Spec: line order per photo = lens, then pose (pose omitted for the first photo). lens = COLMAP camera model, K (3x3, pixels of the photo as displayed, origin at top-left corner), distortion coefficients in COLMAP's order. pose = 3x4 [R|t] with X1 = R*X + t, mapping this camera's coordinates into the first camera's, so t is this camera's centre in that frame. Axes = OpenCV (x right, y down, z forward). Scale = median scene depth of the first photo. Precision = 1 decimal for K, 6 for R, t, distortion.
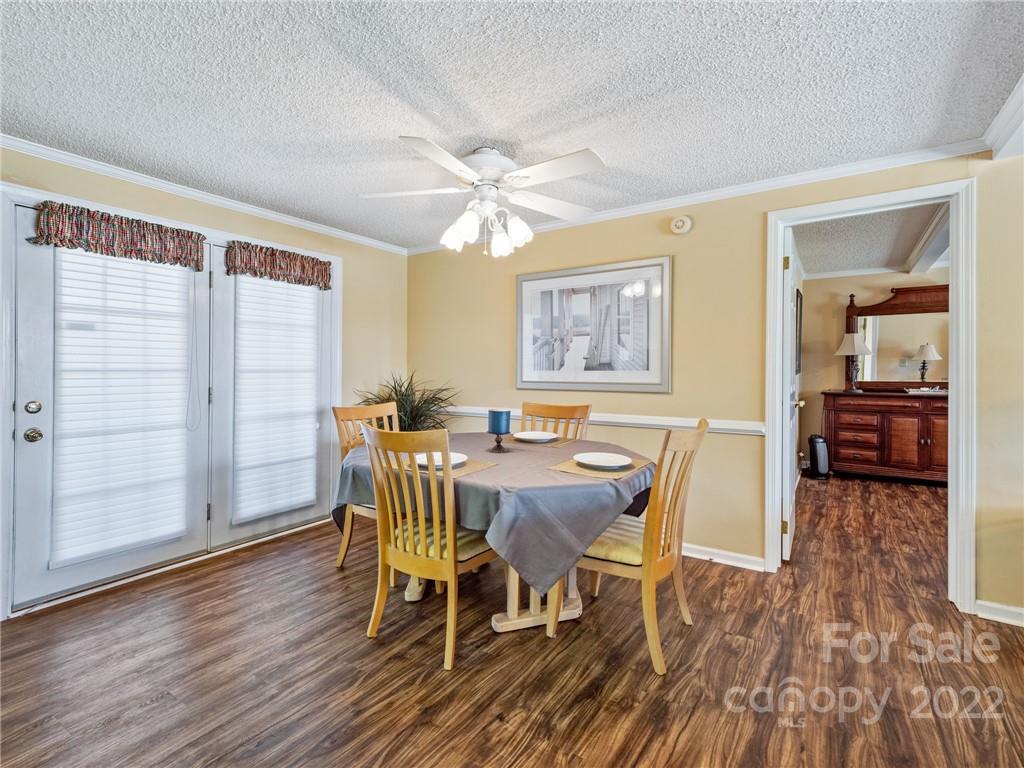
lens RADIAL K [[489.0, 0, 523.1], [0, 489.0, 373.0], [0, 0, 1]] dist [0.005147, -0.000791]
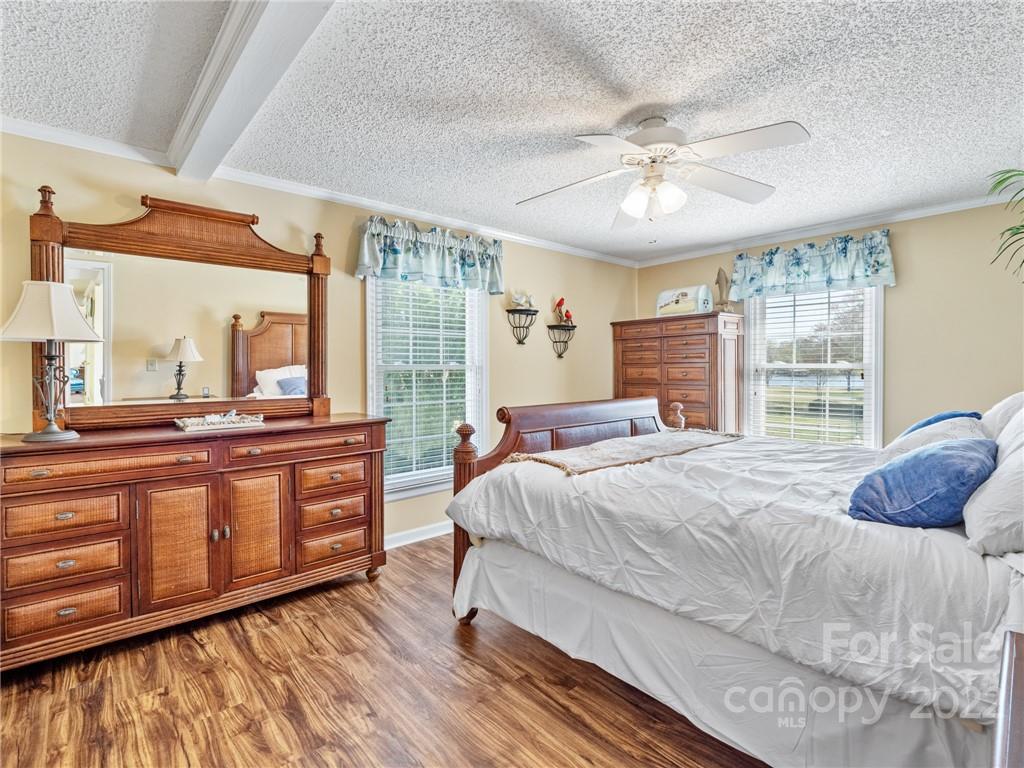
lens RADIAL K [[546.8, 0, 505.6], [0, 546.8, 380.2], [0, 0, 1]] dist [0.001500, -0.001905]
pose [[0.315611, -0.016592, 0.948744, 0.561537], [0.012751, 0.999831, 0.013244, -0.010619], [-0.948803, 0.007918, 0.315769, 0.781457]]
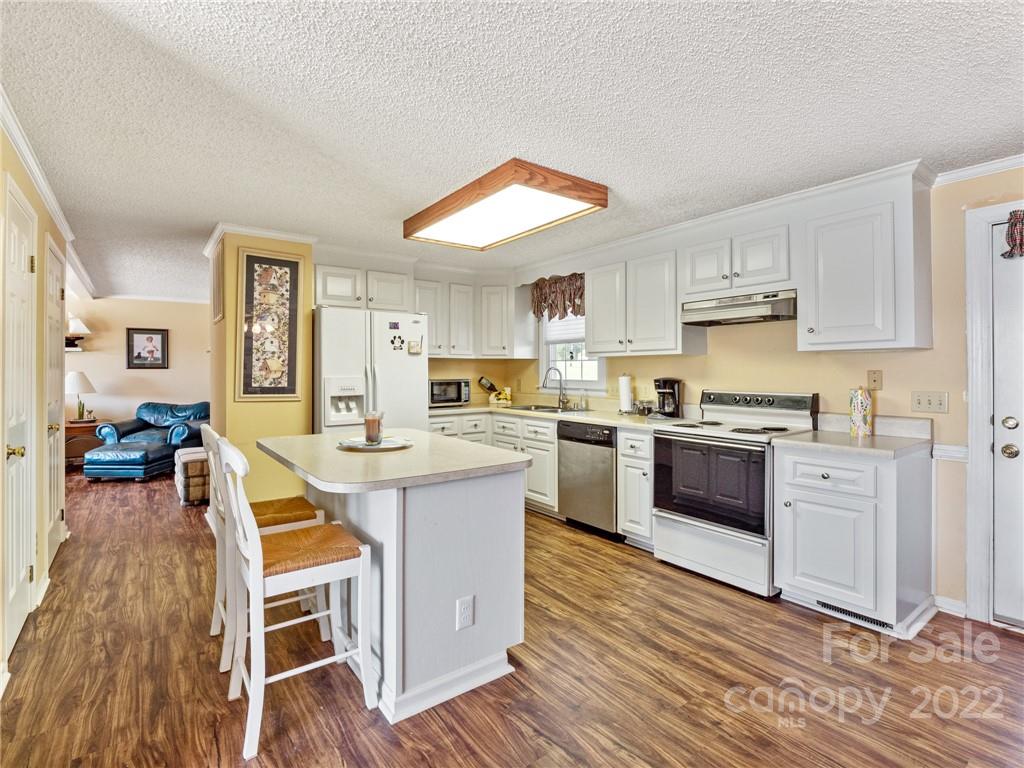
lens RADIAL K [[500.9, 0, 505.5], [0, 500.9, 367.0], [0, 0, 1]] dist [-0.010154, 0.000487]
pose [[-0.356219, -0.002634, -0.934399, 0.202105], [-0.007037, 0.999975, -0.000136, -0.024253], [0.934376, 0.006527, -0.356229, 0.277839]]
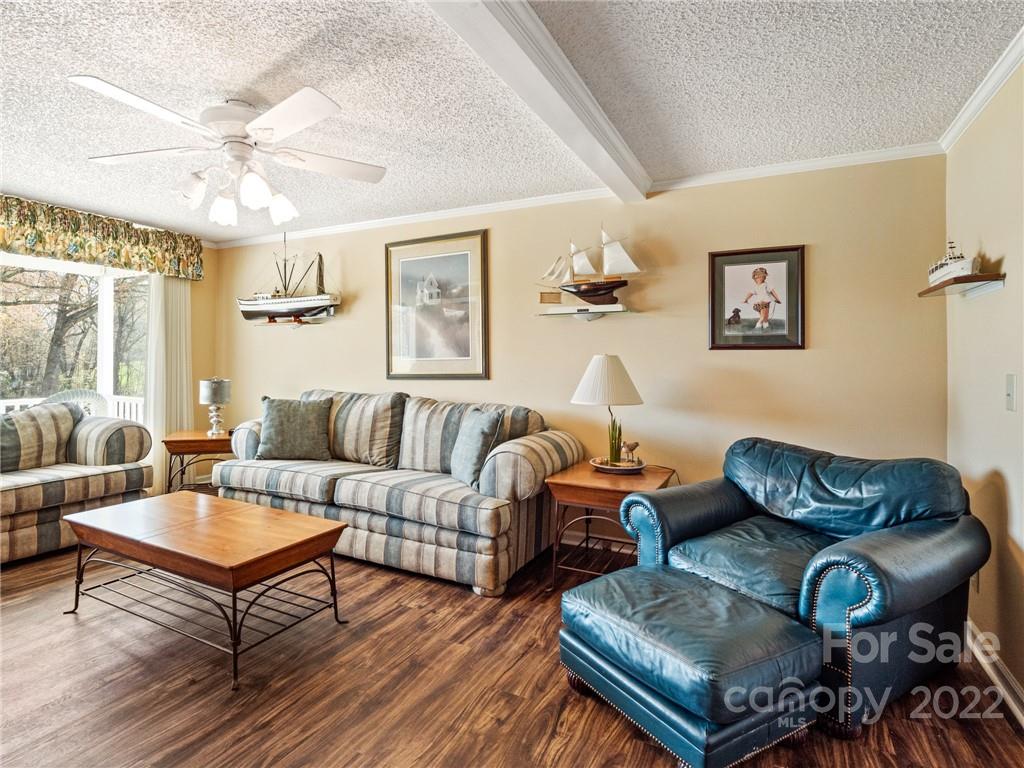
lens RADIAL K [[546.8, 0, 479.9], [0, 546.8, 354.4], [0, 0, 1]] dist [0.001500, -0.001905]
pose [[-0.997655, -0.003983, -0.068333, -0.679583], [-0.004194, 0.999987, 0.002937, 0.000965], [0.068320, 0.003216, -0.997658, -0.966119]]
